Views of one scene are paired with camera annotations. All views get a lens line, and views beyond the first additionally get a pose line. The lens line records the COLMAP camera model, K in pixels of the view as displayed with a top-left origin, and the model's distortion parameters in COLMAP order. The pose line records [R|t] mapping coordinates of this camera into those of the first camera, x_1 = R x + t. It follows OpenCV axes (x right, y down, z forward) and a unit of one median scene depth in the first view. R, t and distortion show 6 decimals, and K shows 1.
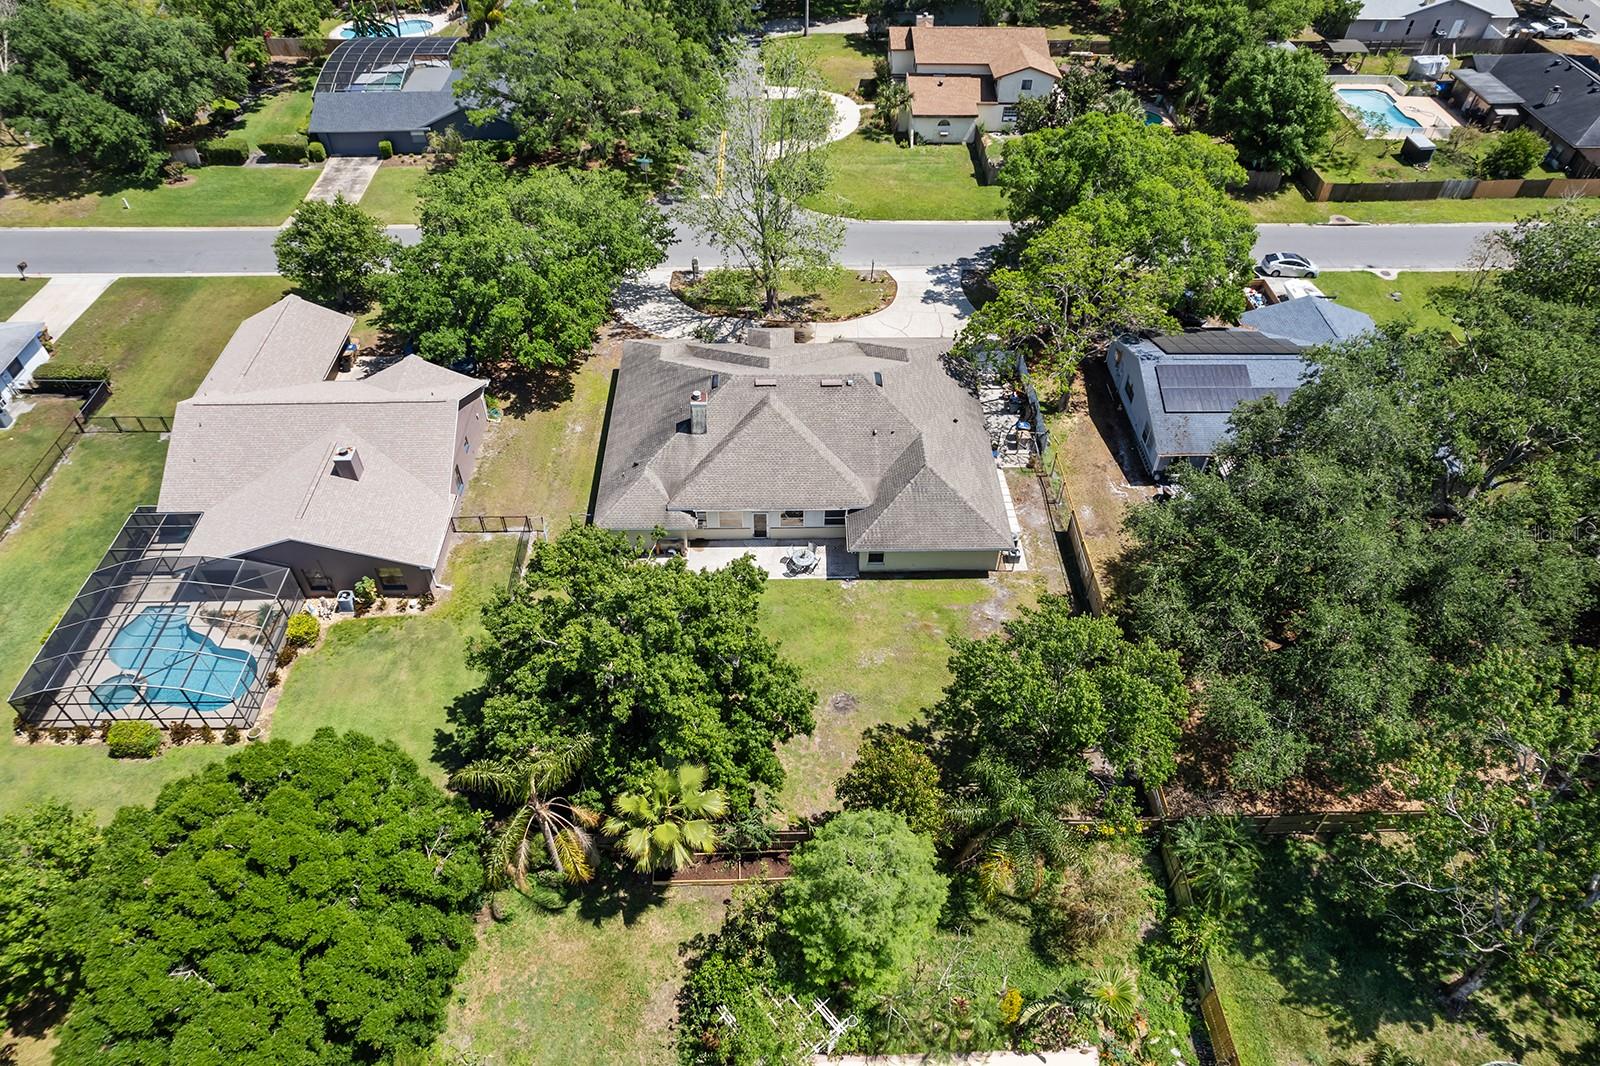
lens RADIAL K [[1013.0, 0, 792.0], [0, 1013.0, 552.0], [0, 0, 1]] dist [-0.082886, 0.078330]
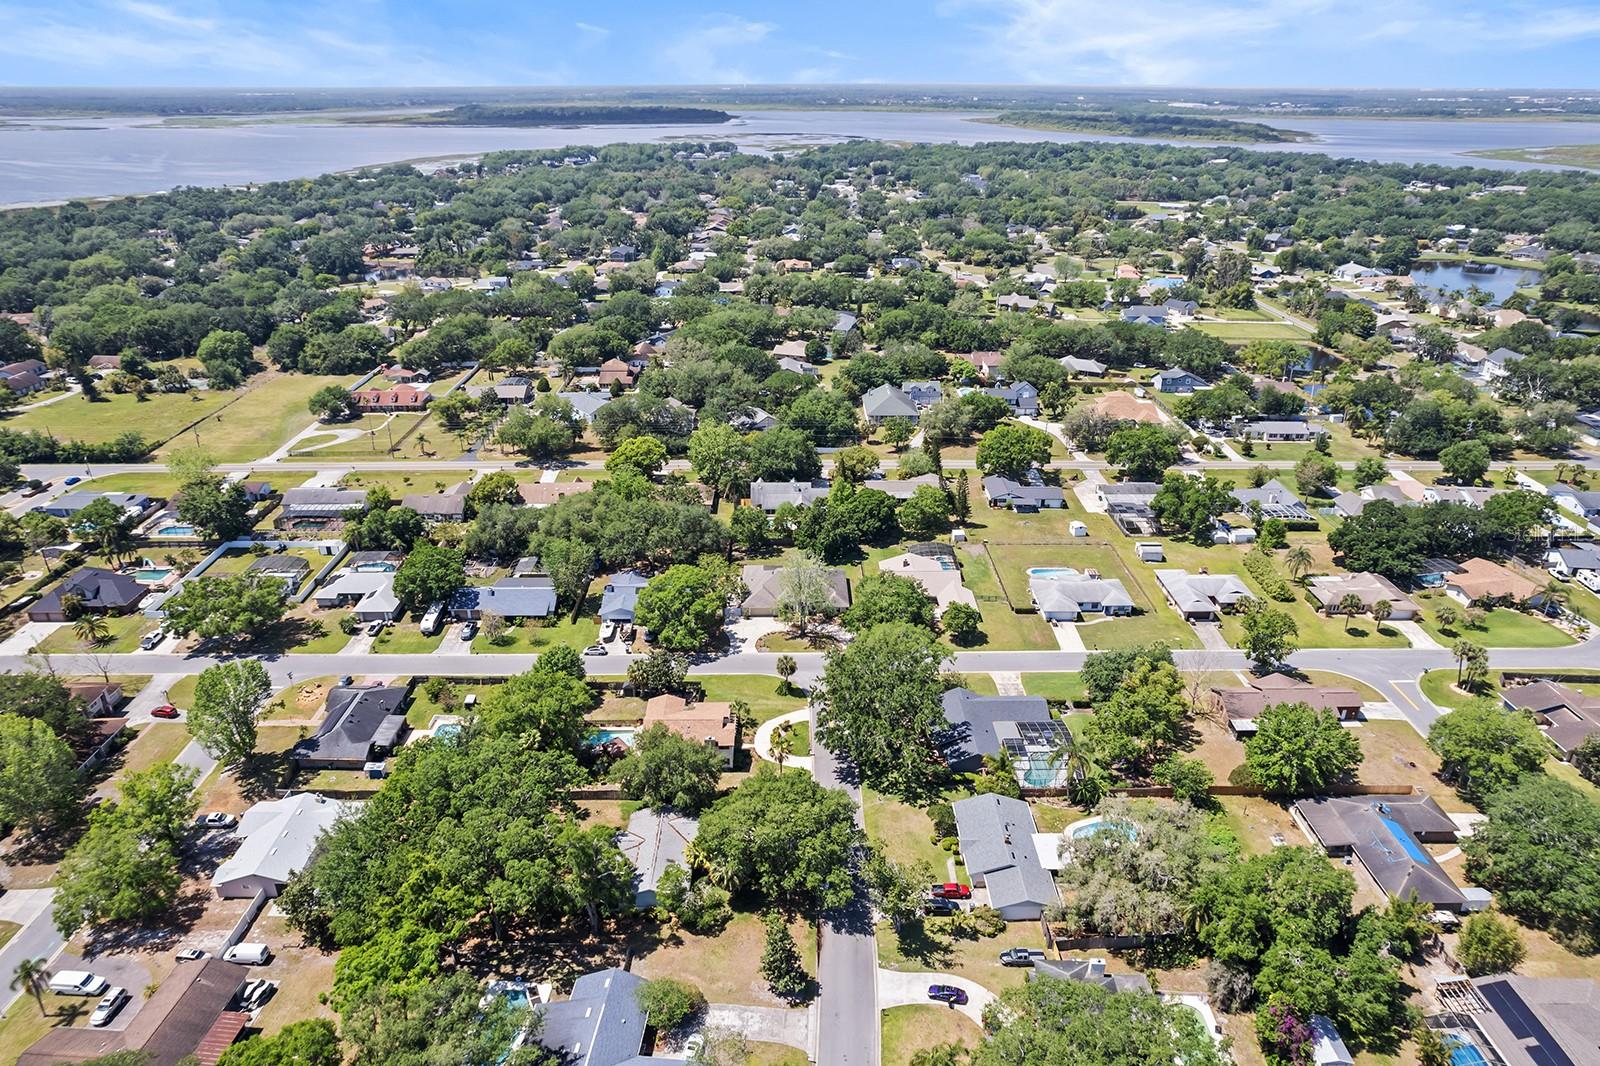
lens RADIAL K [[1034.2, 0, 793.6], [0, 1034.2, 534.5], [0, 0, 1]] dist [-0.090348, 0.081300]
pose [[-0.999940, -0.008970, 0.006296, -0.009129], [0.002800, 0.346277, 0.938128, -2.812195], [-0.010595, 0.938089, -0.346231, 1.621194]]
